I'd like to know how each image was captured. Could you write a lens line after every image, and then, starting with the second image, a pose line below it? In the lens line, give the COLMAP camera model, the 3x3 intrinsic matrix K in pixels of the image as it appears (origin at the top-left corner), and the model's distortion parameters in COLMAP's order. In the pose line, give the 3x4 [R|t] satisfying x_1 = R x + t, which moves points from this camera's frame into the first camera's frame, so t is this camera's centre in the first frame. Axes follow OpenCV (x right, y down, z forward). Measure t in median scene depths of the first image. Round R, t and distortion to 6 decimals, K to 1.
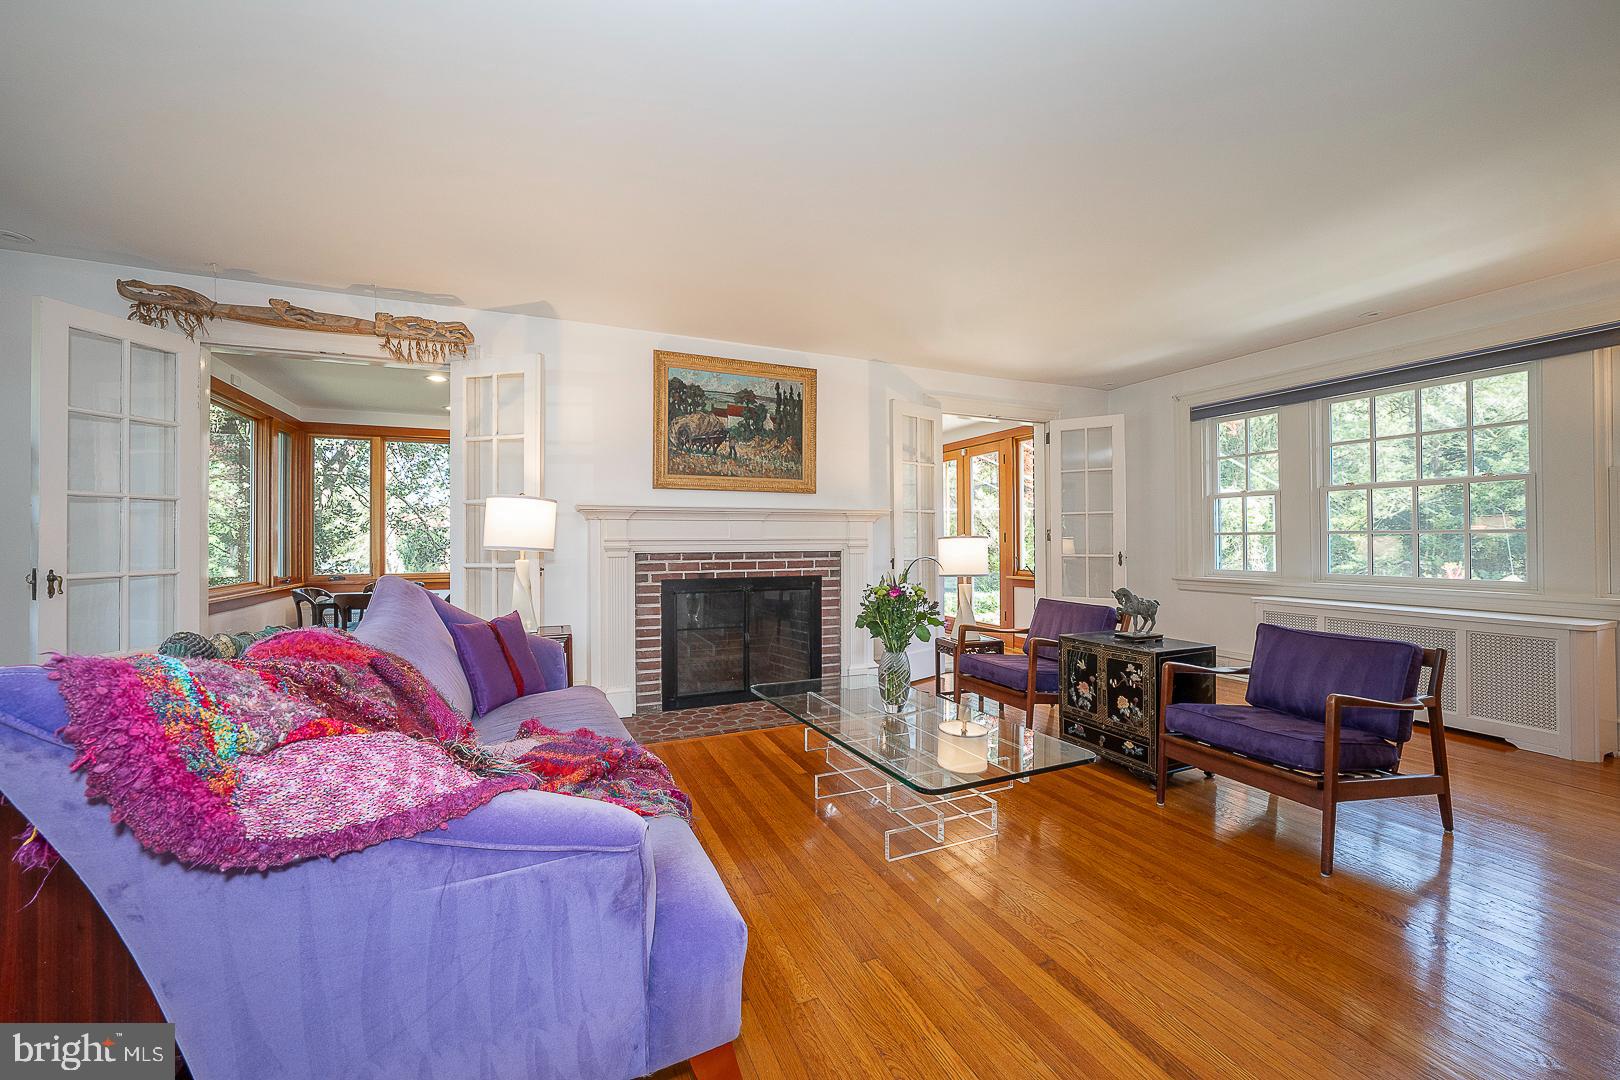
lens RADIAL K [[627.9, 0, 812.9], [0, 627.9, 535.4], [0, 0, 1]] dist [-0.013352, 0.001404]
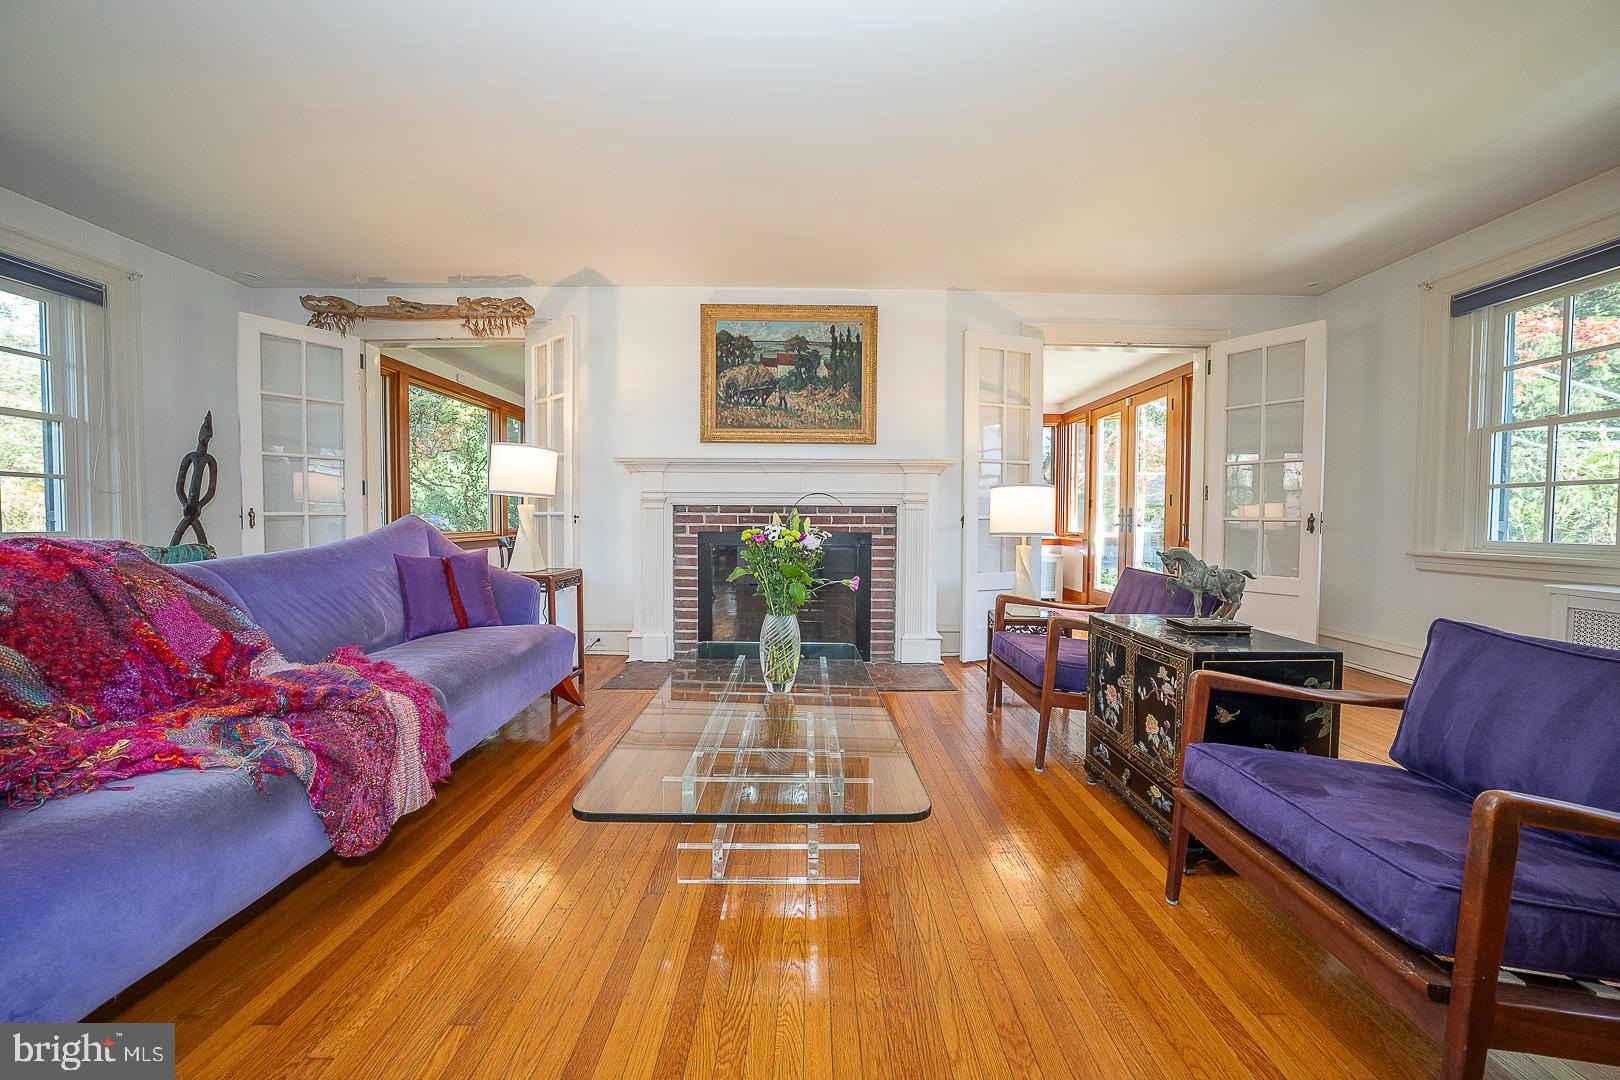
lens RADIAL K [[556.8, 0, 809.1], [0, 556.8, 535.6], [0, 0, 1]] dist [-0.023525, 0.002495]
pose [[0.914529, 0.023134, -0.403859, 0.279384], [-0.006034, 0.999032, 0.043564, 0.036084], [0.404476, -0.037404, 0.913784, 0.246011]]
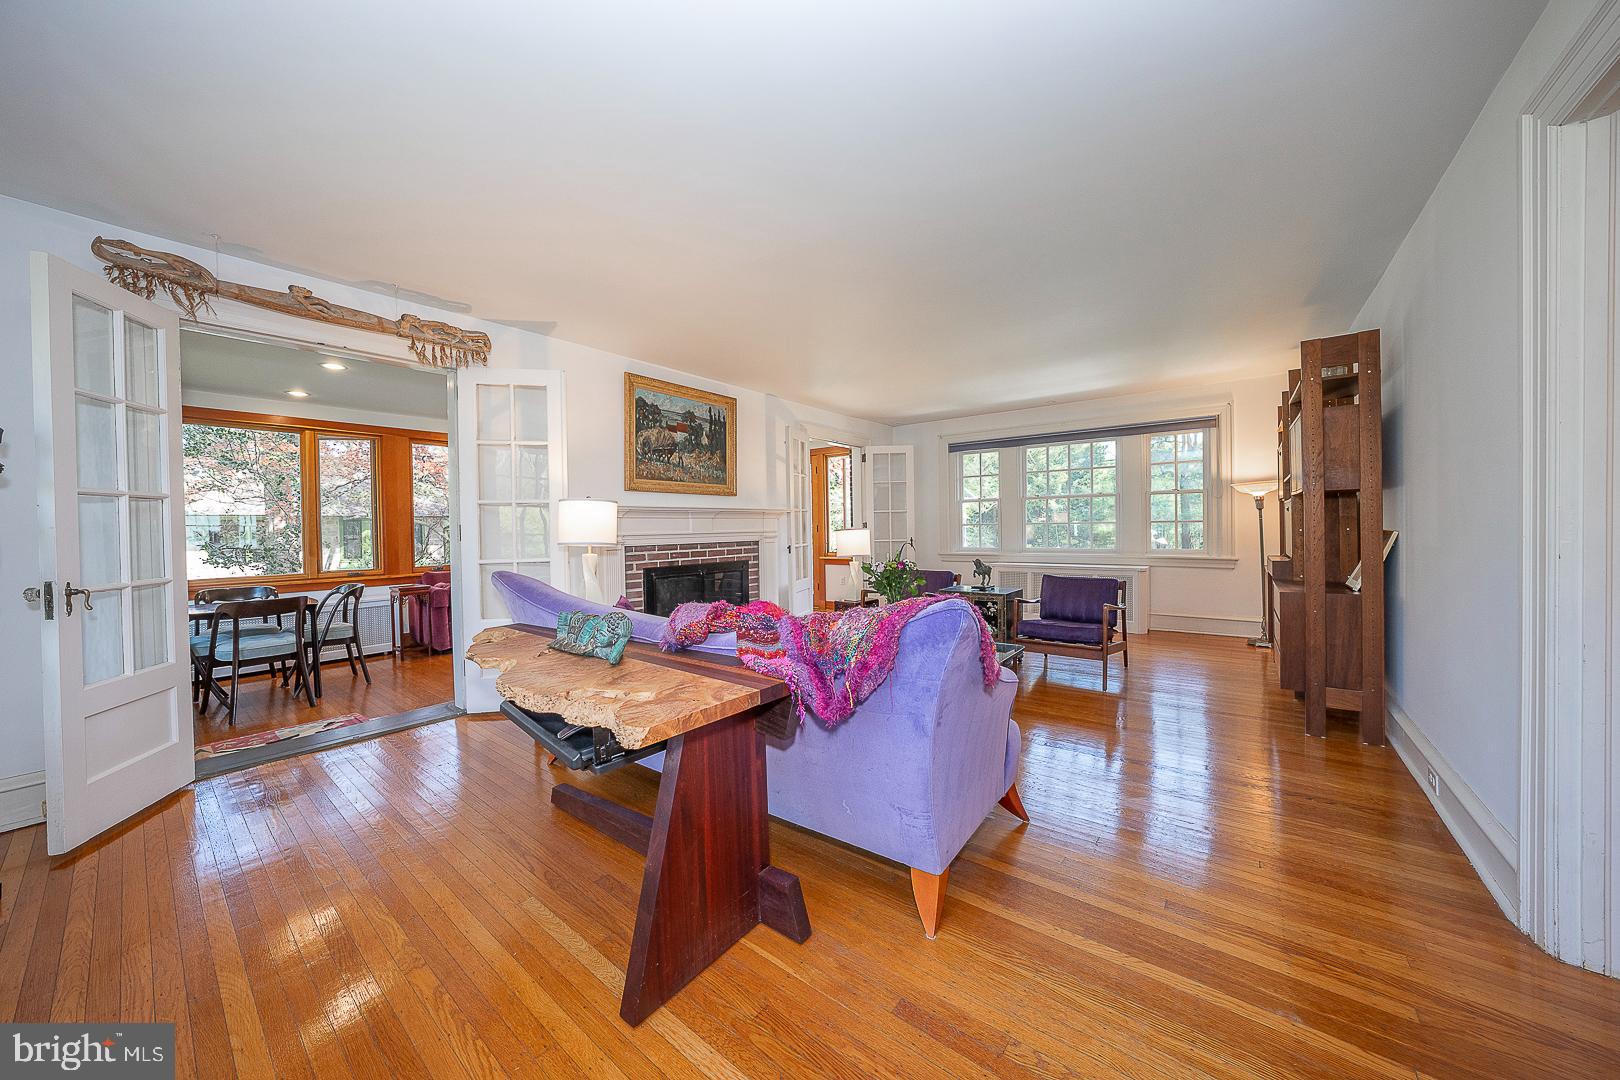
lens RADIAL K [[556.8, 0, 816.7], [0, 556.8, 535.0], [0, 0, 1]] dist [-0.023525, 0.002495]
pose [[0.879442, -0.016144, 0.475733, -0.444174], [0.007488, 0.999770, 0.020086, -0.010696], [-0.475948, -0.014102, 0.879360, -0.083175]]
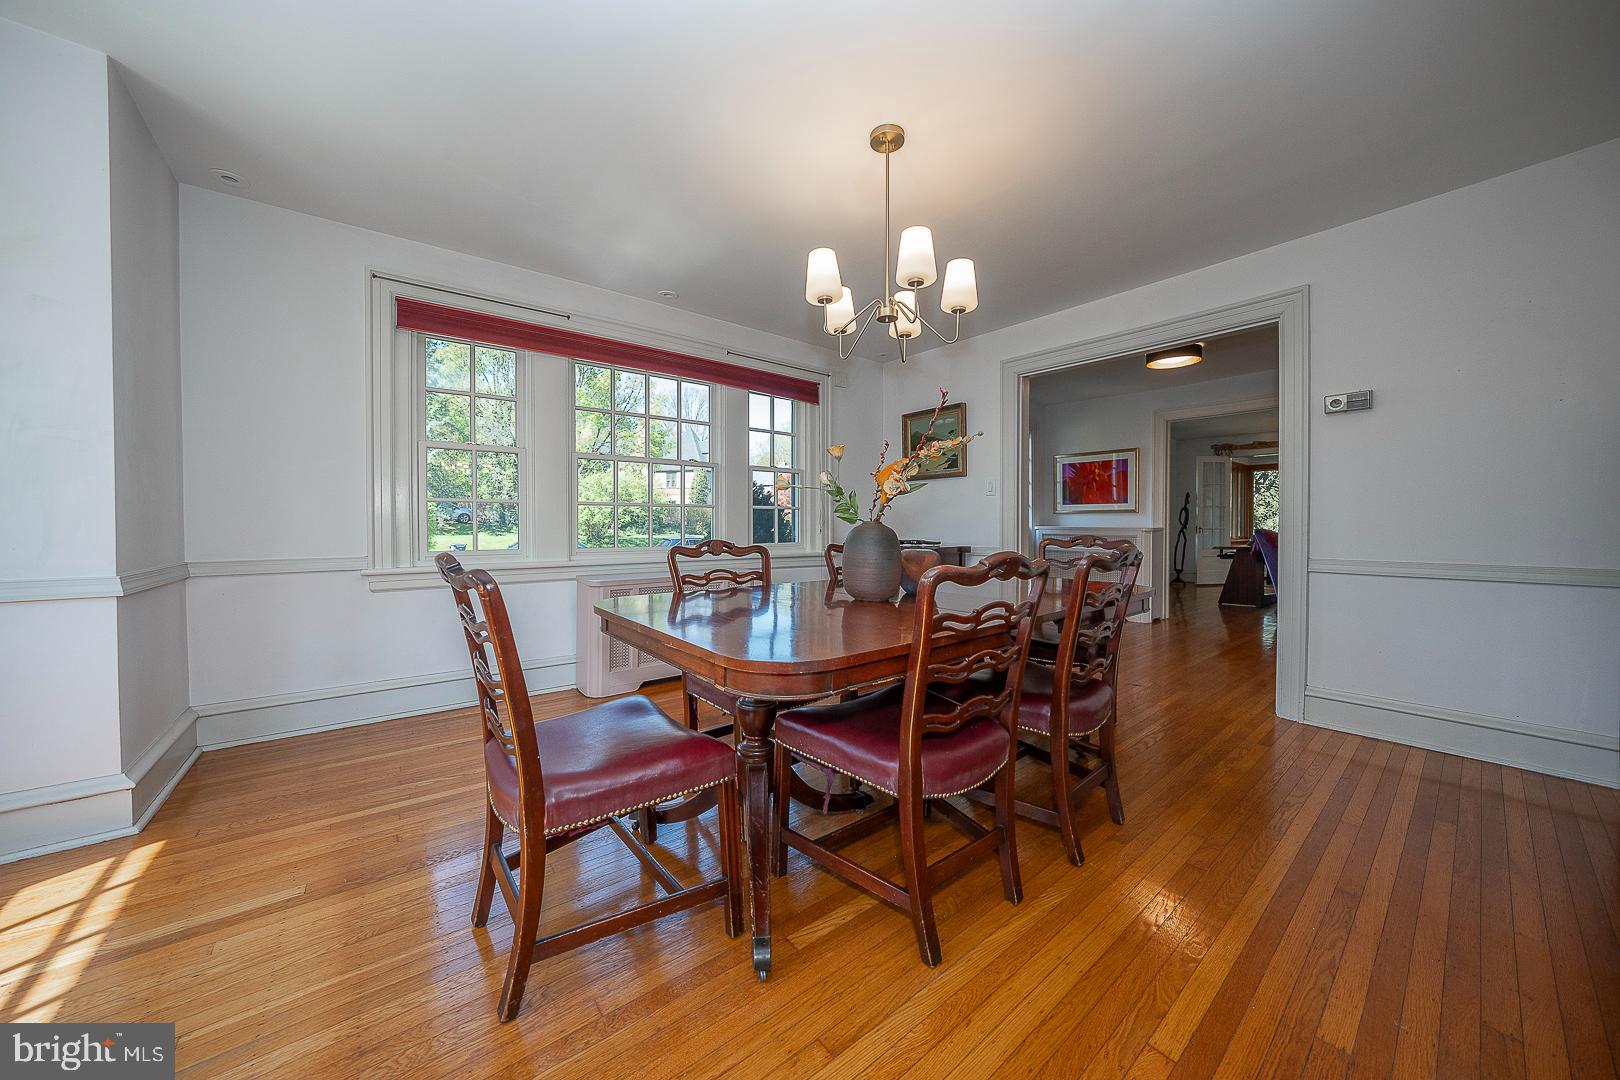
lens RADIAL K [[556.8, 0, 813.9], [0, 556.8, 535.6], [0, 0, 1]] dist [-0.023525, 0.002495]
pose [[0.261151, 0.021849, -0.965051, 0.951615], [0.007018, 0.999674, 0.024531, 0.009036], [0.965272, -0.013179, 0.260913, -1.447159]]
